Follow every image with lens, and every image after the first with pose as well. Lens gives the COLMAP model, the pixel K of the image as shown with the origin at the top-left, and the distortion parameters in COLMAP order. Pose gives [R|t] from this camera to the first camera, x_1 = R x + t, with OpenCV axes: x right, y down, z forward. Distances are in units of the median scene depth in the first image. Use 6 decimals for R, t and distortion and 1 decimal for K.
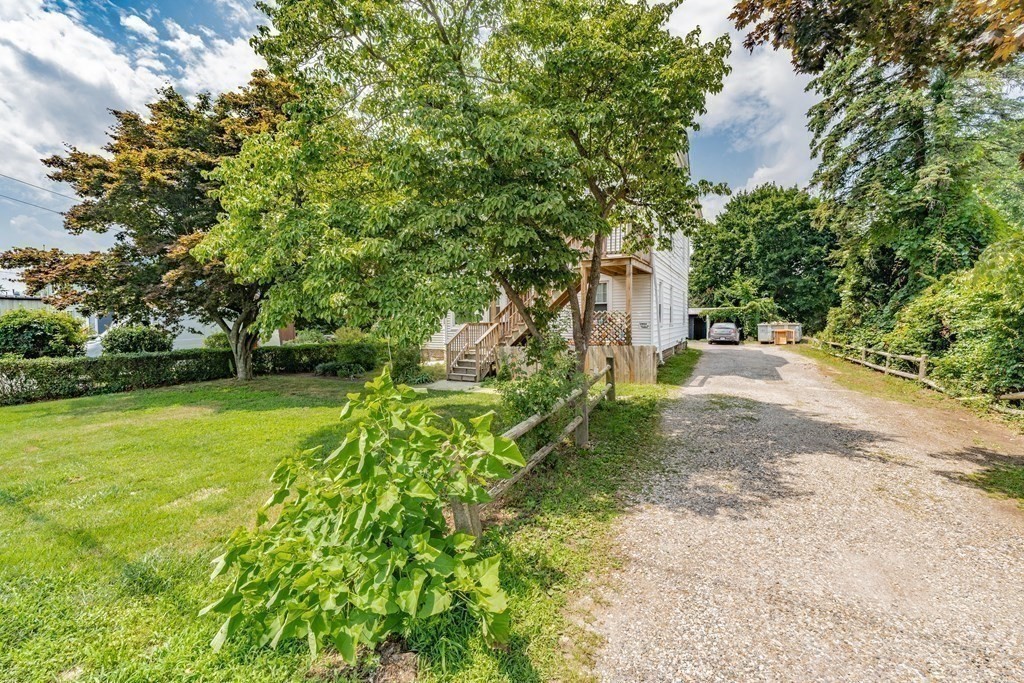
lens RADIAL K [[416.5, 0, 512.0], [0, 416.5, 341.5], [0, 0, 1]] dist [0.019679, 0.000052]
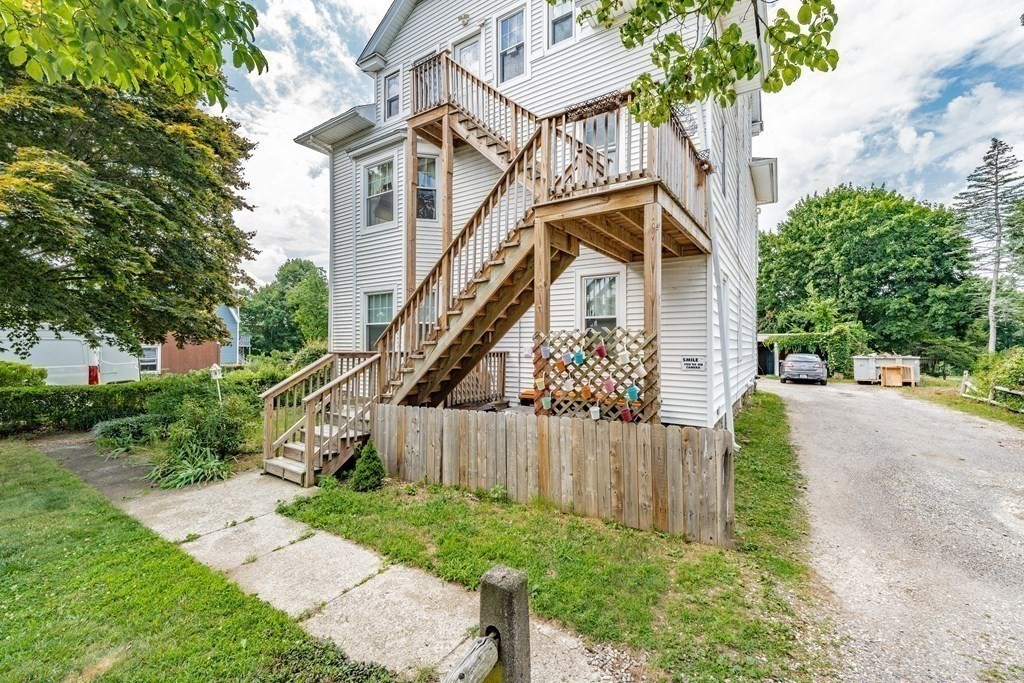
lens RADIAL K [[416.5, 0, 512.0], [0, 416.5, 341.5], [0, 0, 1]] dist [0.019679, 0.000052]
pose [[0.995448, 0.015967, -0.093959, 0.058534], [-0.021322, 0.998188, -0.056275, -0.011976], [0.092891, 0.058022, 0.993984, 0.190363]]
